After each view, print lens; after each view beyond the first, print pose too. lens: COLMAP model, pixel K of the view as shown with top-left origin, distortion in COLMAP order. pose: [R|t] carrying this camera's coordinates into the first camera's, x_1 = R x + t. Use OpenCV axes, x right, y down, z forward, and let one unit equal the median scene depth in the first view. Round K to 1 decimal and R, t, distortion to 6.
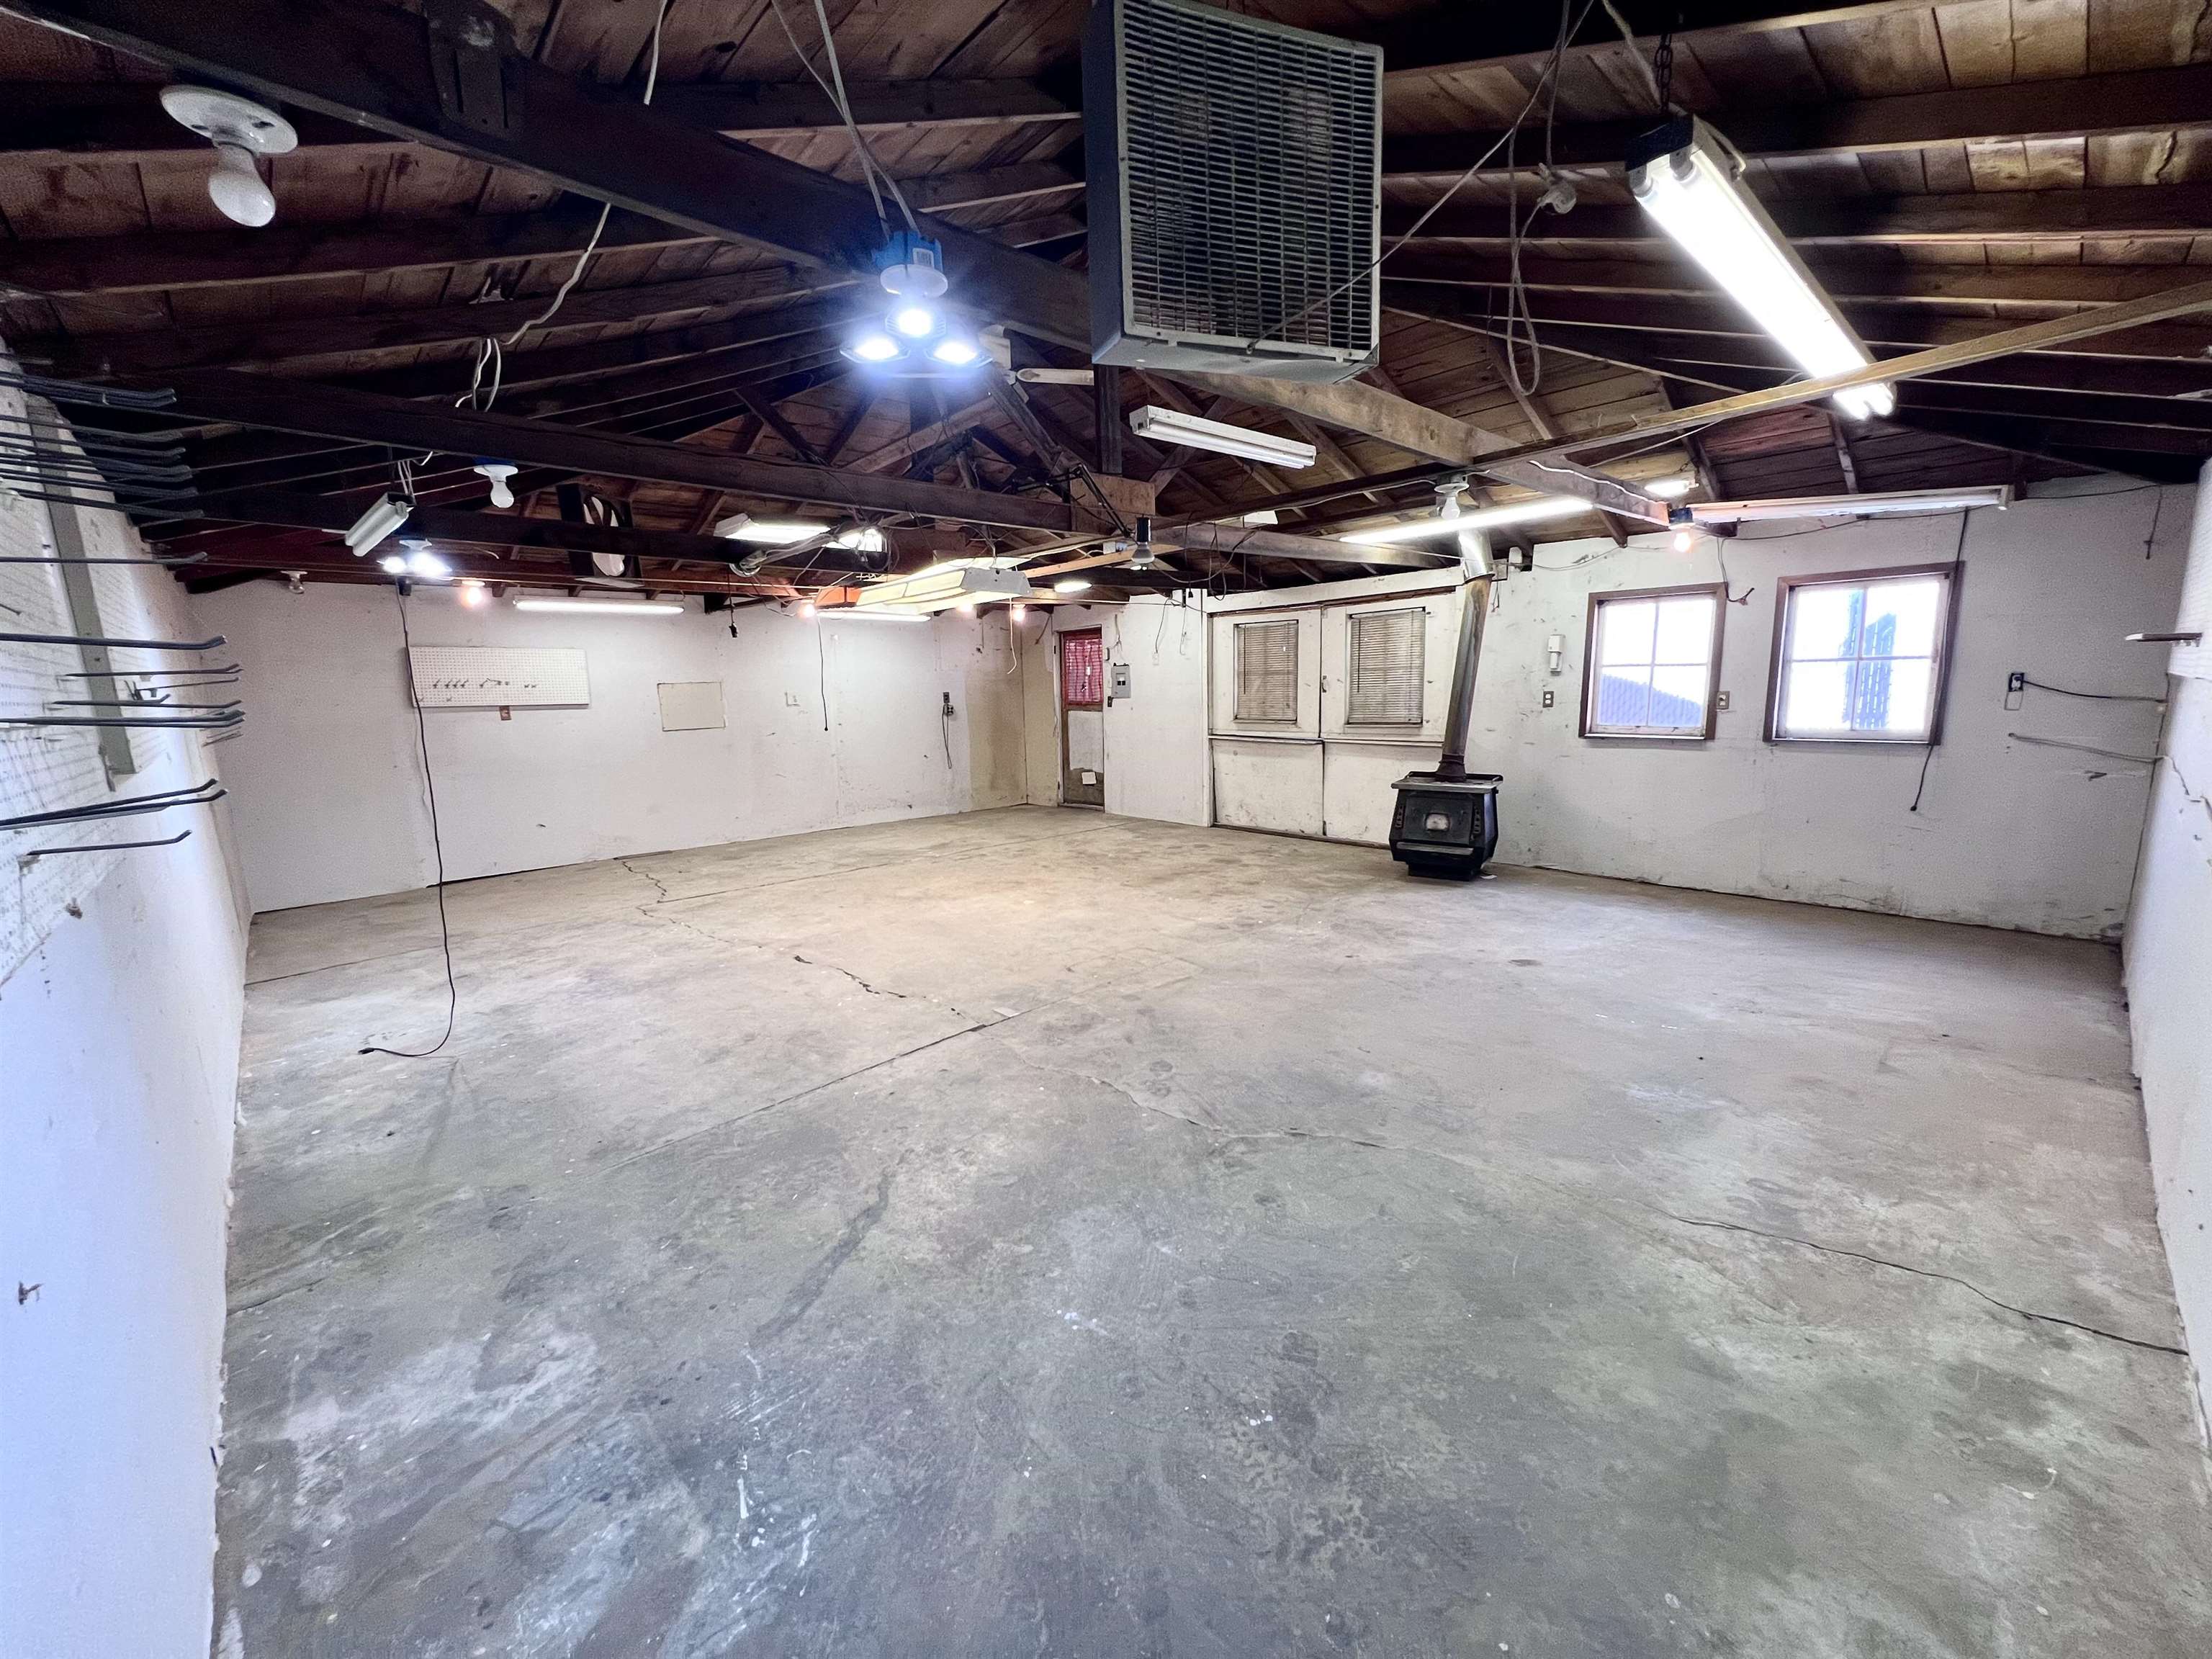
lens RADIAL K [[887.1, 0, 1106.0], [0, 887.1, 829.5], [0, 0, 1]] dist [0.002010, 0.000387]
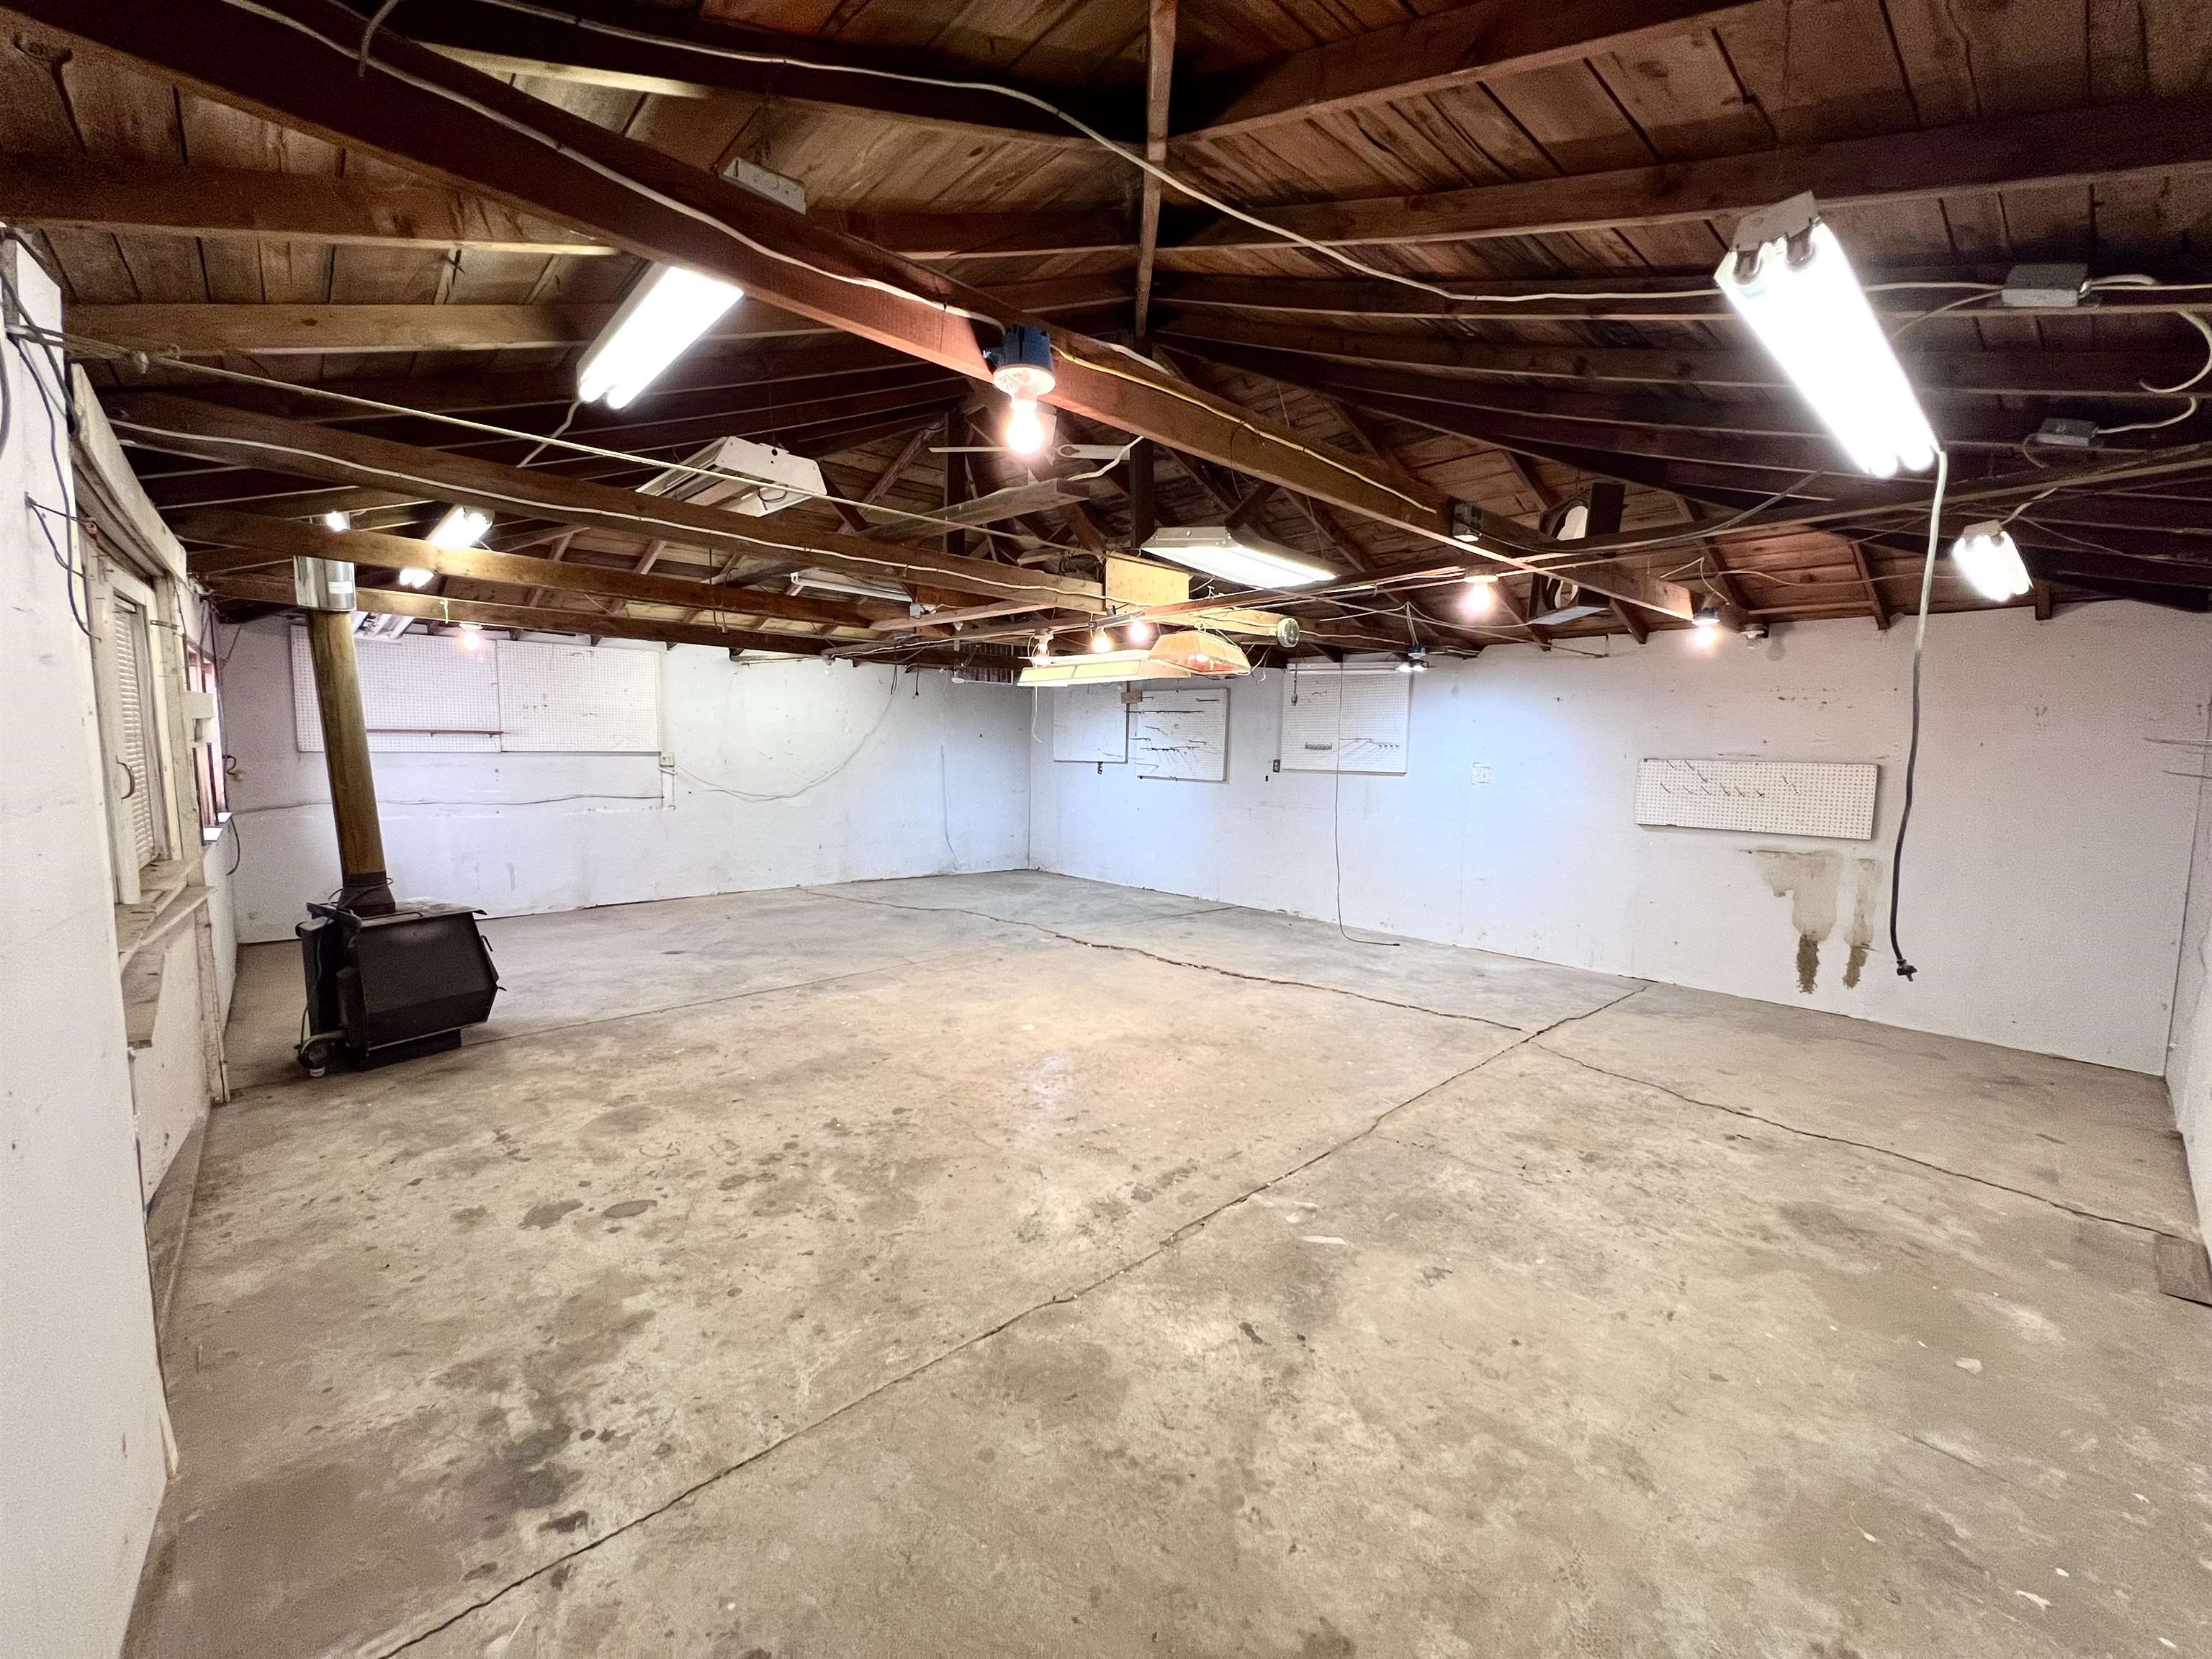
lens RADIAL K [[887.1, 0, 1106.0], [0, 887.1, 829.5], [0, 0, 1]] dist [0.002010, 0.000387]
pose [[-0.999868, 0.013289, 0.009342, -0.183651], [0.015266, 0.965248, 0.260890, -0.323922], [-0.005550, 0.260998, -0.965323, 1.901267]]
